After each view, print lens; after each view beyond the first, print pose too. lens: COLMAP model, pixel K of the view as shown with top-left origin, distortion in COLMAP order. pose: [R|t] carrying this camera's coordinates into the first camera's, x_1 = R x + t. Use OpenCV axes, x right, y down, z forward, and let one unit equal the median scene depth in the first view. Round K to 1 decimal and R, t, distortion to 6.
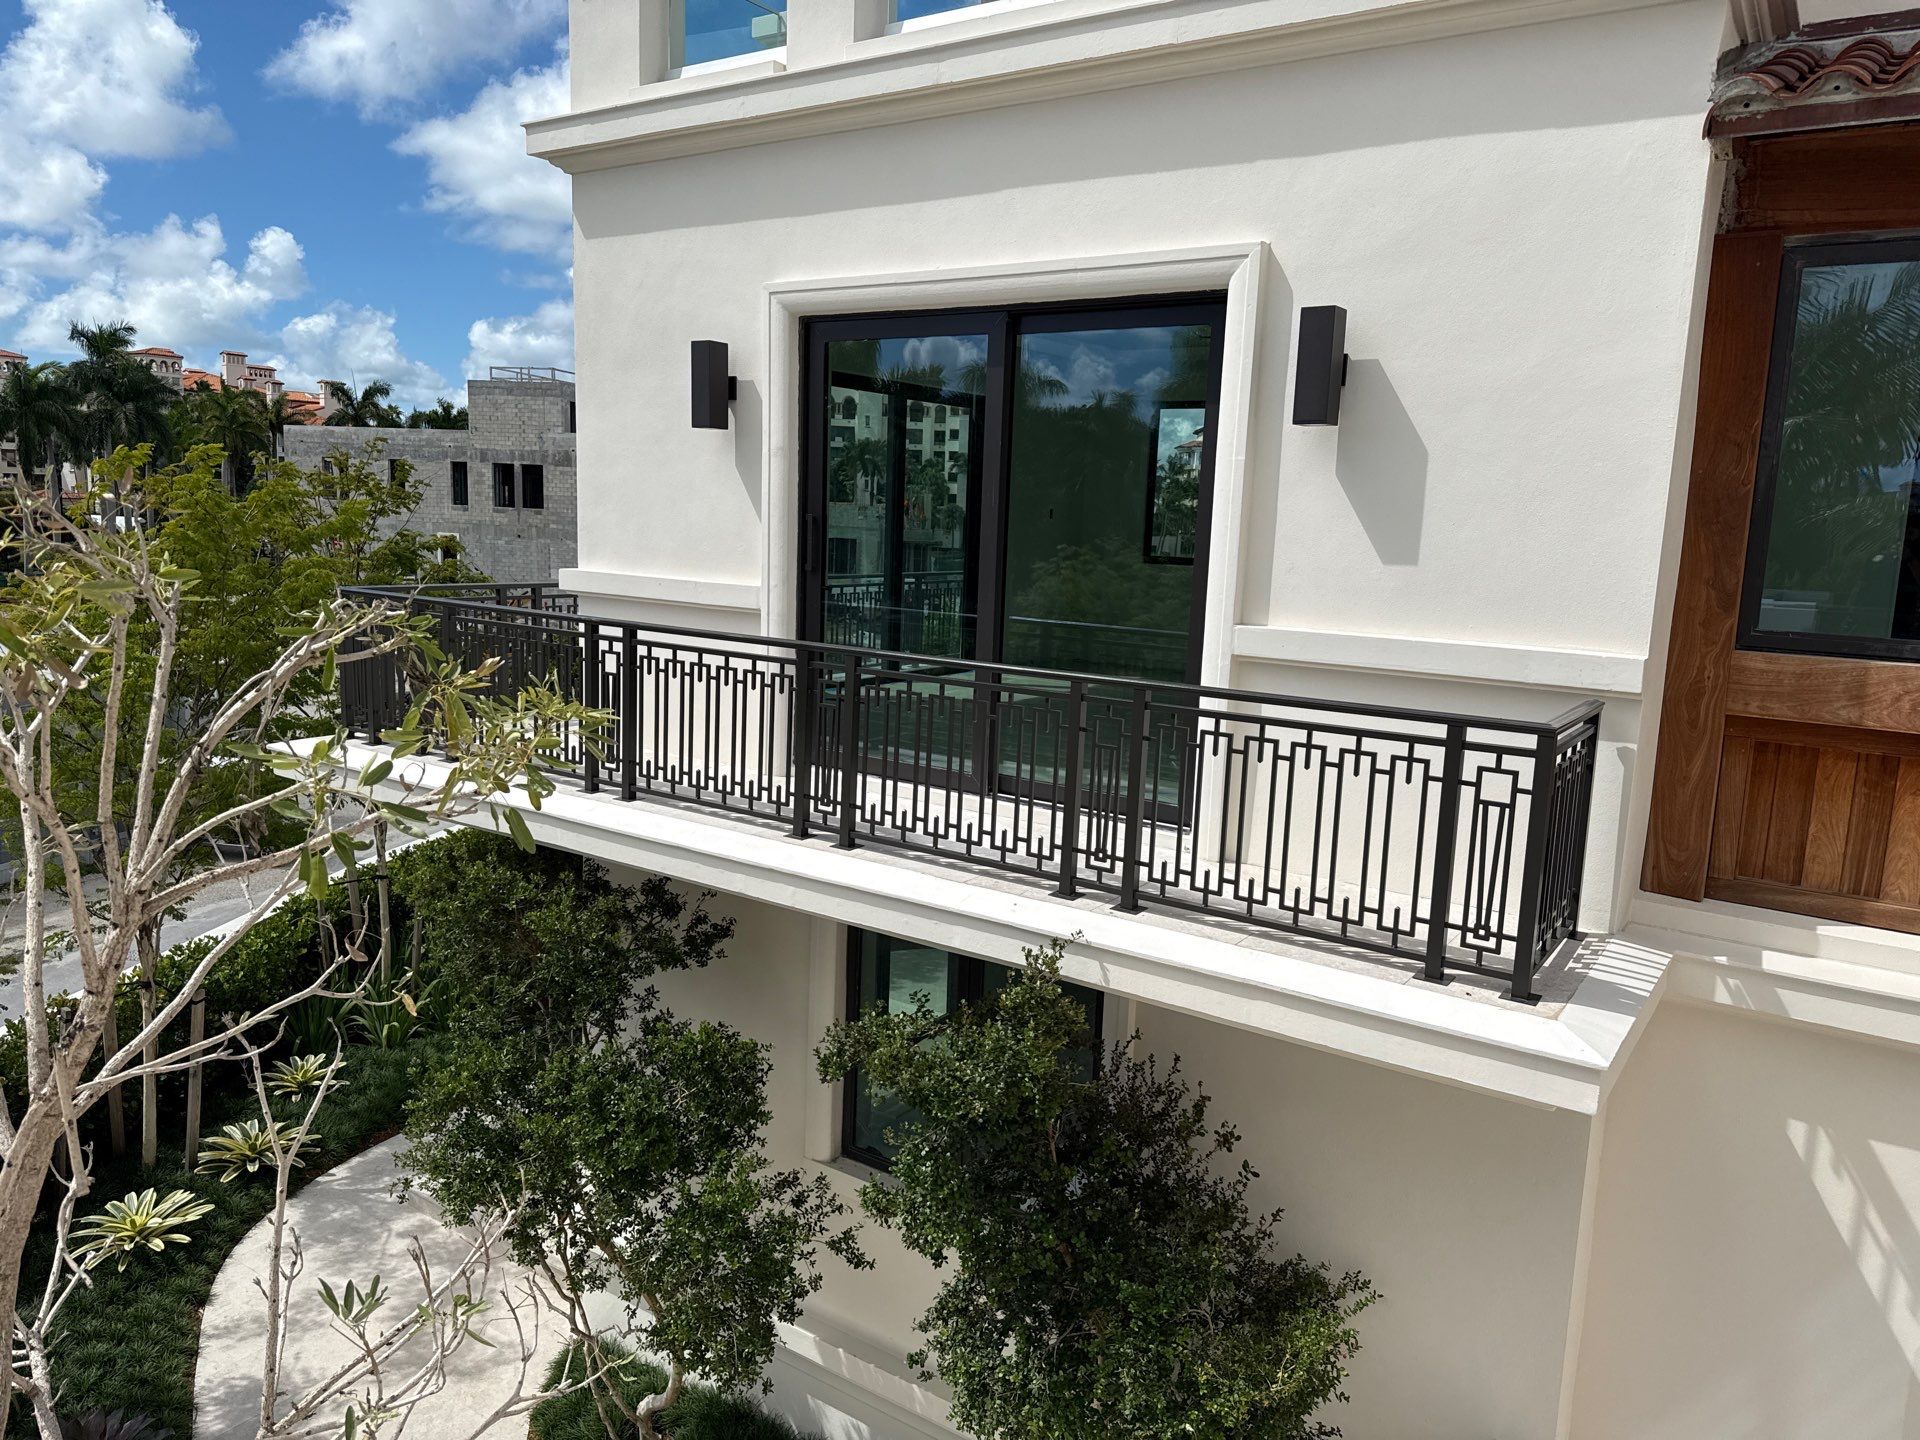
lens RADIAL K [[1288.6, 0, 960.5], [0, 1288.6, 713.3], [0, 0, 1]] dist [0.028797, -0.069328]
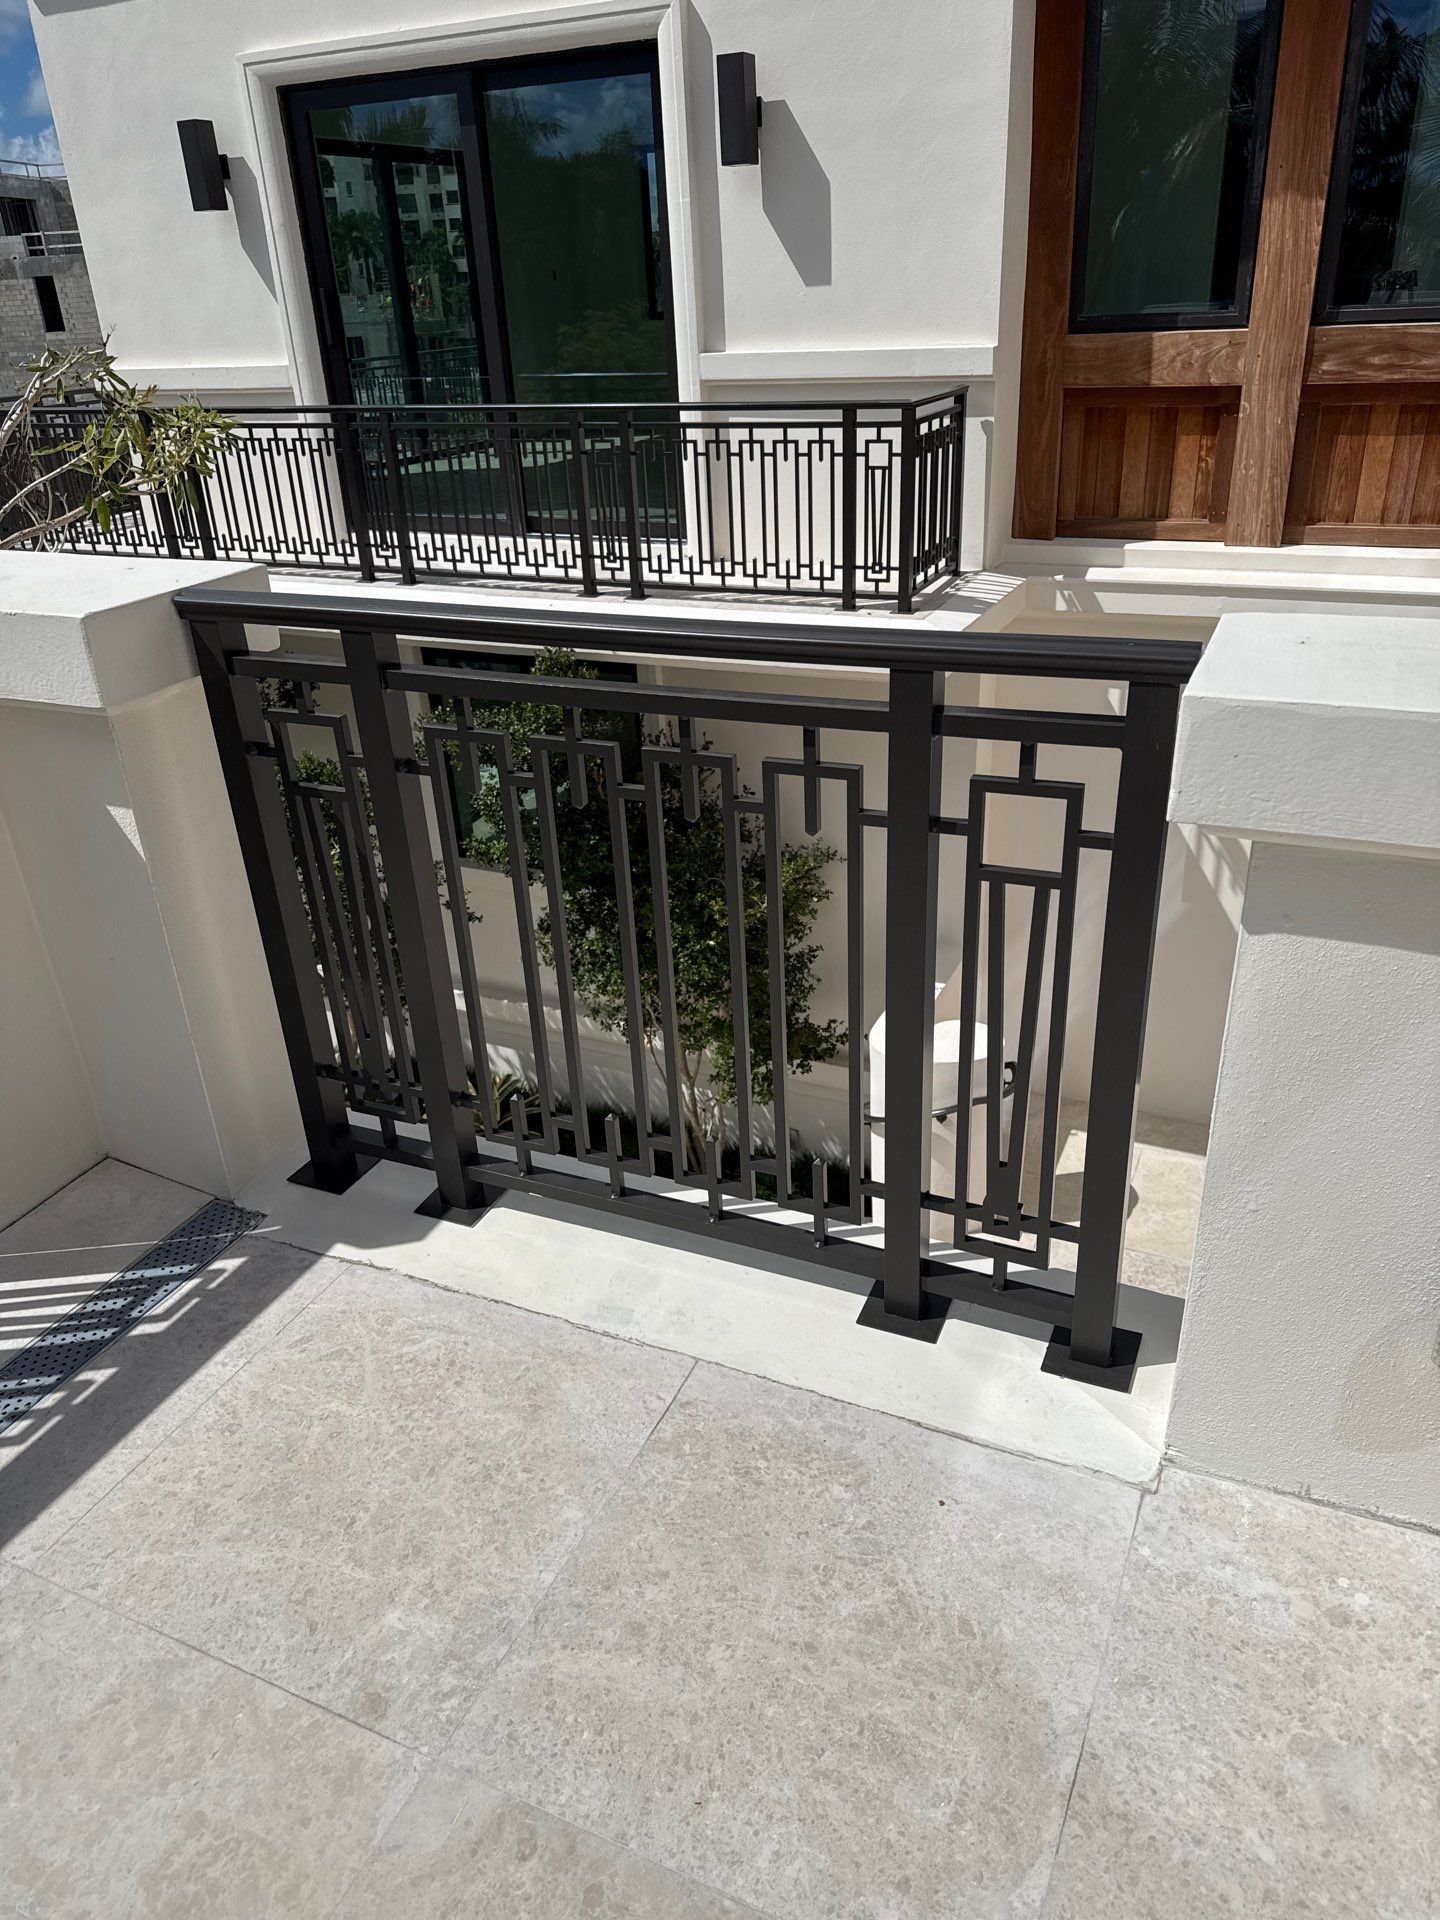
lens RADIAL K [[1288.6, 0, 733.6], [0, 1288.6, 952.9], [0, 0, 1]] dist [0.028797, -0.069328]
pose [[0.981447, -0.148822, 0.120889, 0.014207], [0.102636, 0.940347, 0.324366, 0.075204], [-0.161950, -0.305940, 0.938175, -0.340155]]
